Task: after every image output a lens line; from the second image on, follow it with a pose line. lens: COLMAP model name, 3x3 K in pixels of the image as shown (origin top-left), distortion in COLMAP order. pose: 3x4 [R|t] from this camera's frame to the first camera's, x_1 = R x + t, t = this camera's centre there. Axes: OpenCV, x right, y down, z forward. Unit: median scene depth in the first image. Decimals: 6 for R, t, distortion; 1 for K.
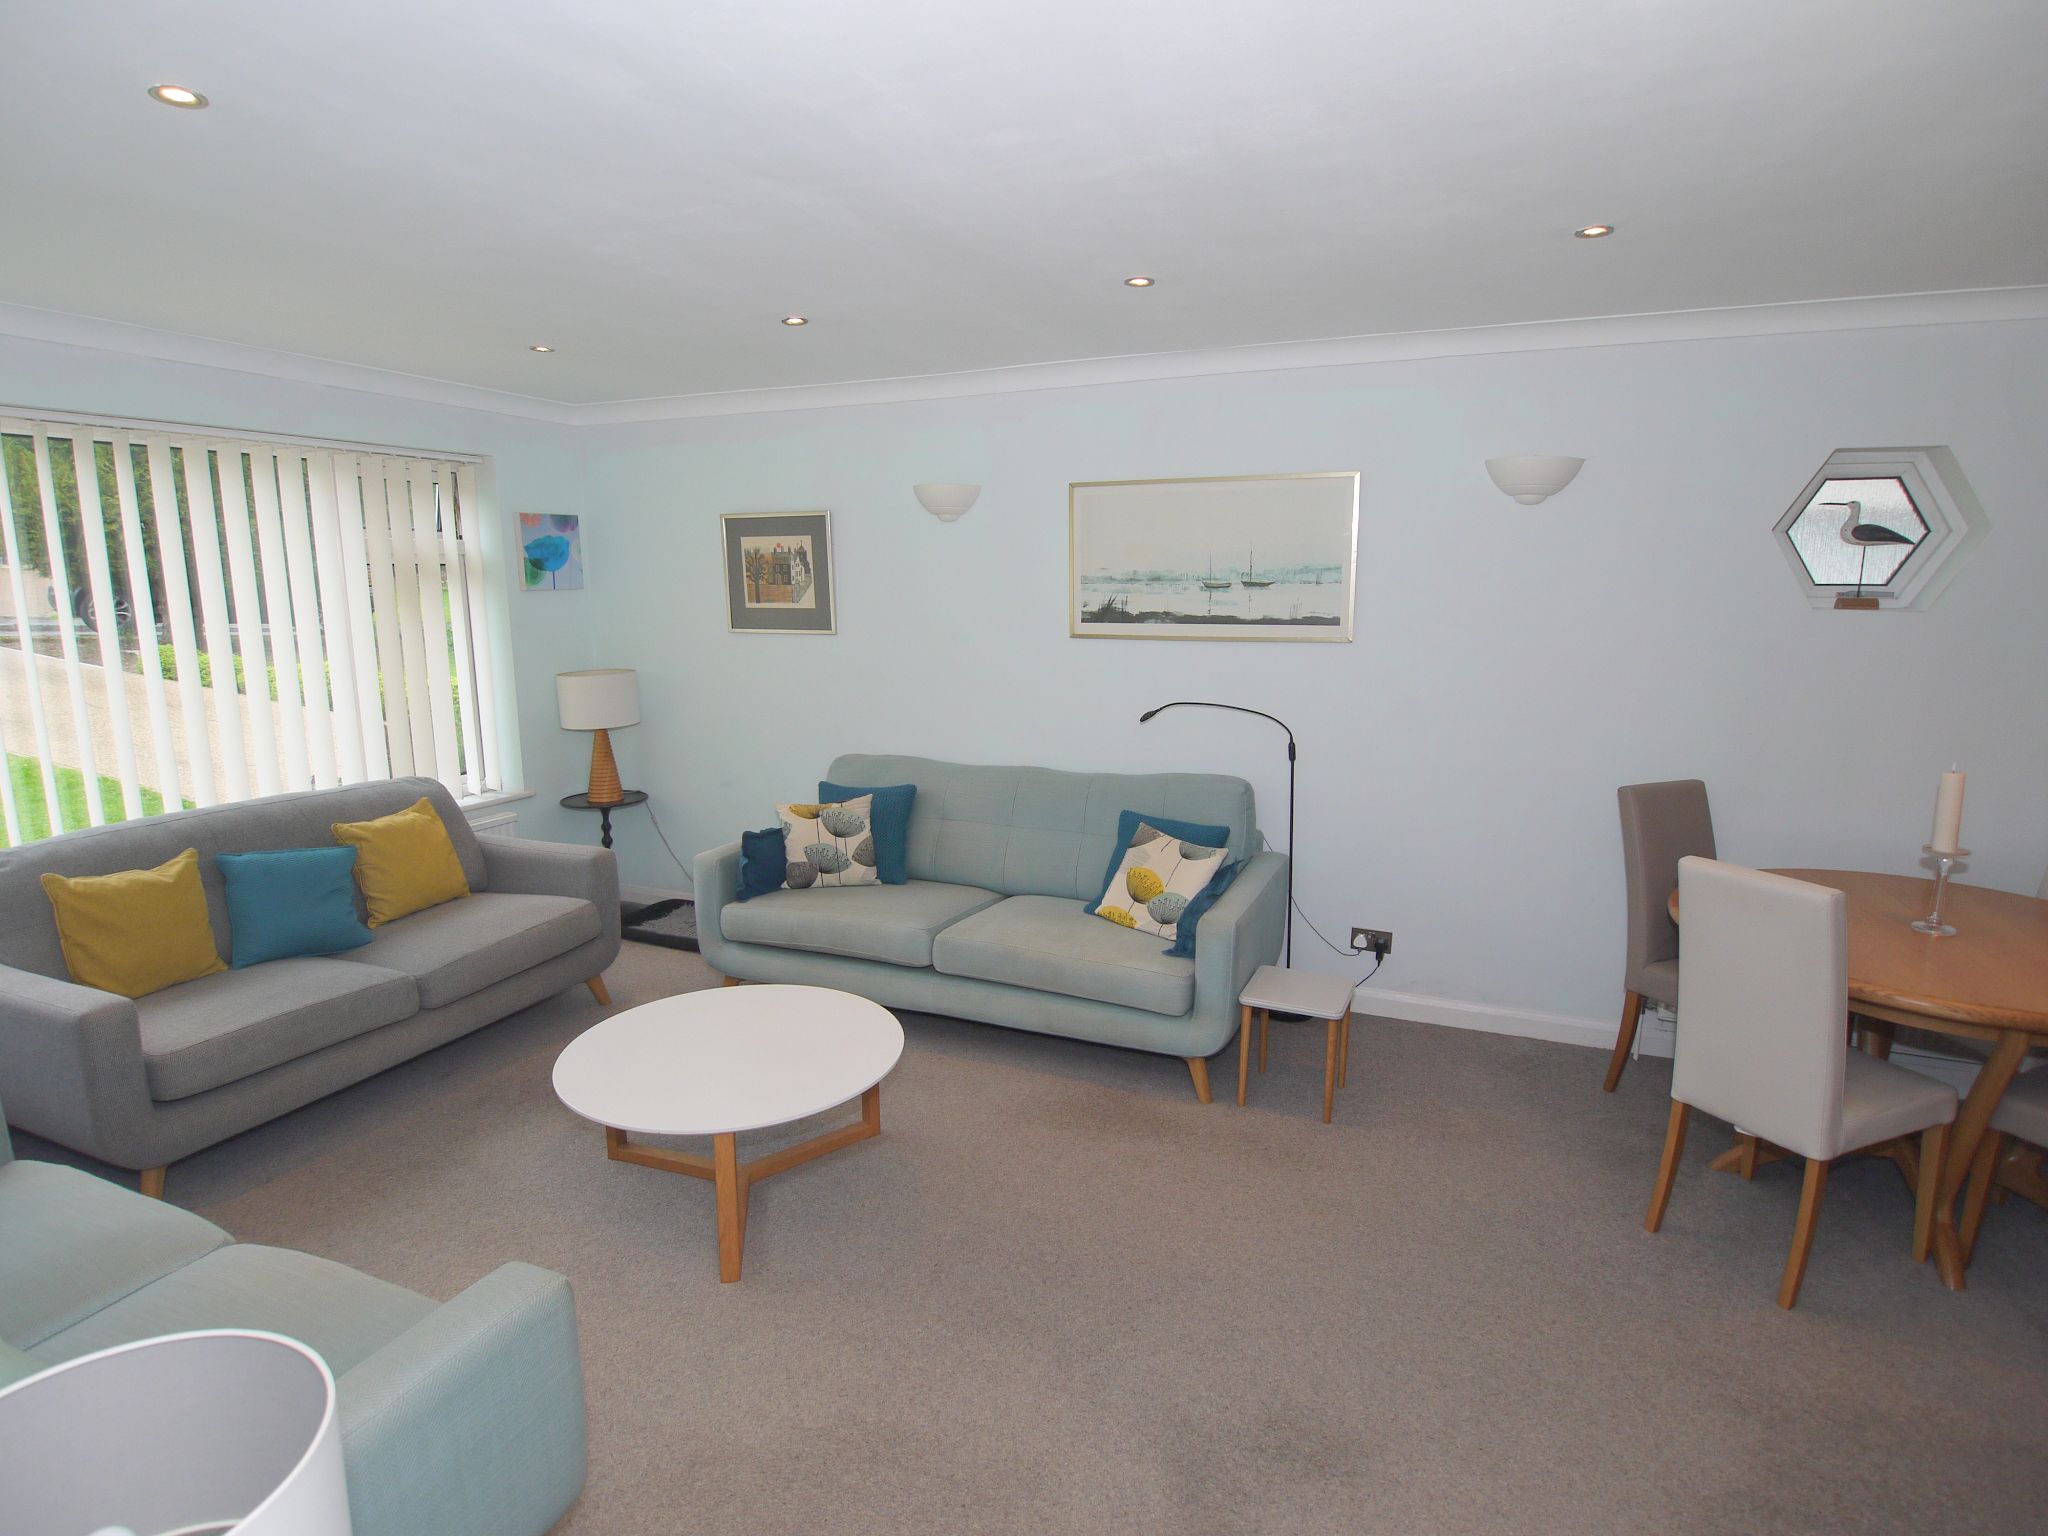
lens RADIAL K [[1080.9, 0, 1026.4], [0, 1080.9, 762.2], [0, 0, 1]] dist [-0.011283, 0.000354]
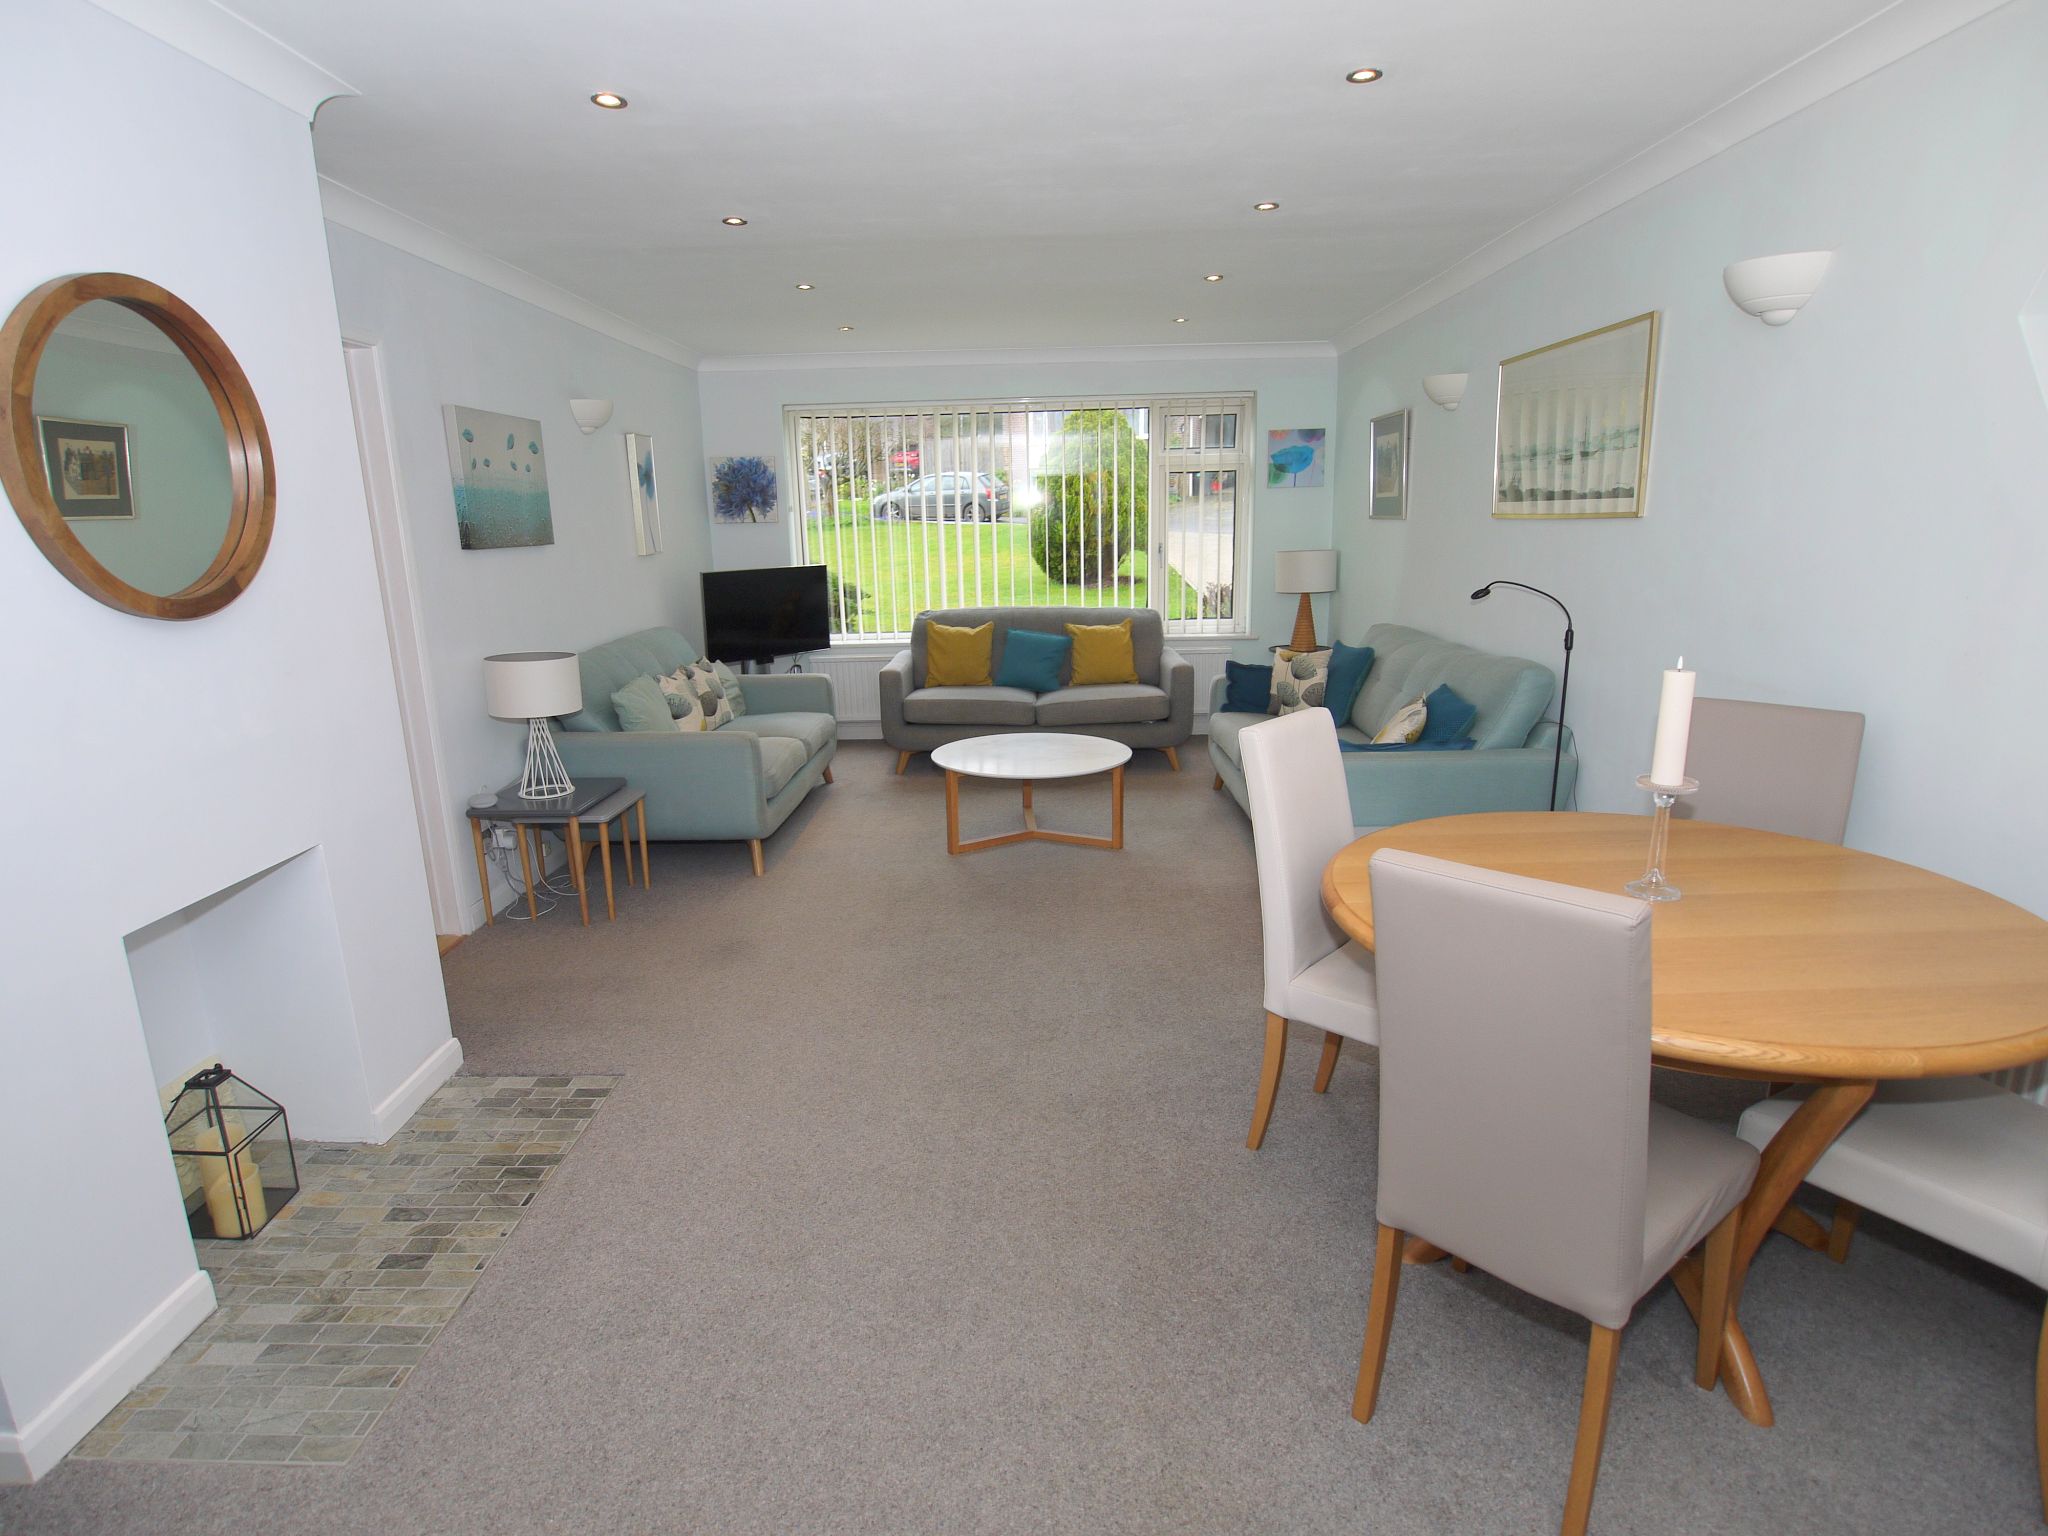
lens RADIAL K [[1080.9, 0, 1024.4], [0, 1080.9, 767.8], [0, 0, 1]] dist [-0.011283, 0.000354]
pose [[0.386702, 0.203596, -0.899450, 0.847553], [-0.138356, 0.977095, 0.161687, 0.011245], [0.911767, 0.061919, 0.406013, 0.211813]]
